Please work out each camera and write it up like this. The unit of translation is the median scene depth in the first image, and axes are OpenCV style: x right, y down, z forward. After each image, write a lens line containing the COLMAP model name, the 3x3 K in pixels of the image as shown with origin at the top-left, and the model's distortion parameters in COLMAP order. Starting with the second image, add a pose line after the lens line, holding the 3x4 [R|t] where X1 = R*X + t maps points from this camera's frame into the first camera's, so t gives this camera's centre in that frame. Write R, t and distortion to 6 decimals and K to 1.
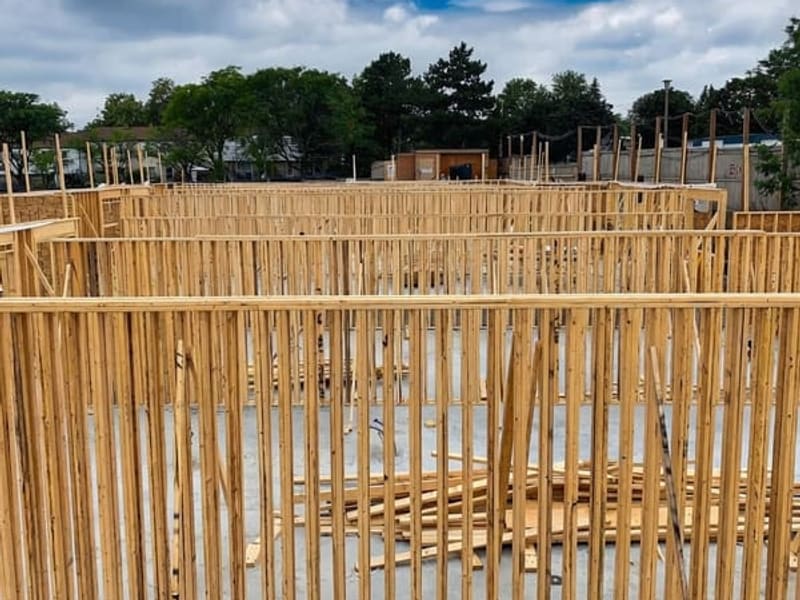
lens RADIAL K [[882.2, 0, 400.0], [0, 882.2, 300.0], [0, 0, 1]] dist [-0.024419, 0.009129]
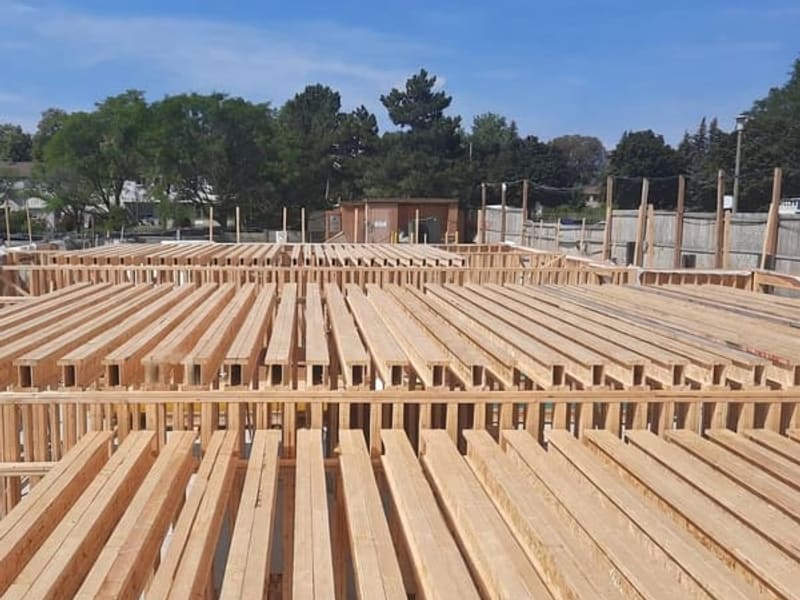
lens RADIAL K [[882.2, 0, 400.0], [0, 882.2, 300.0], [0, 0, 1]] dist [-0.024419, 0.009129]
pose [[0.993919, 0.004125, 0.110040, -0.037334], [0.000759, 0.999018, -0.044310, -0.040036], [-0.110115, 0.044124, 0.992939, 0.187681]]
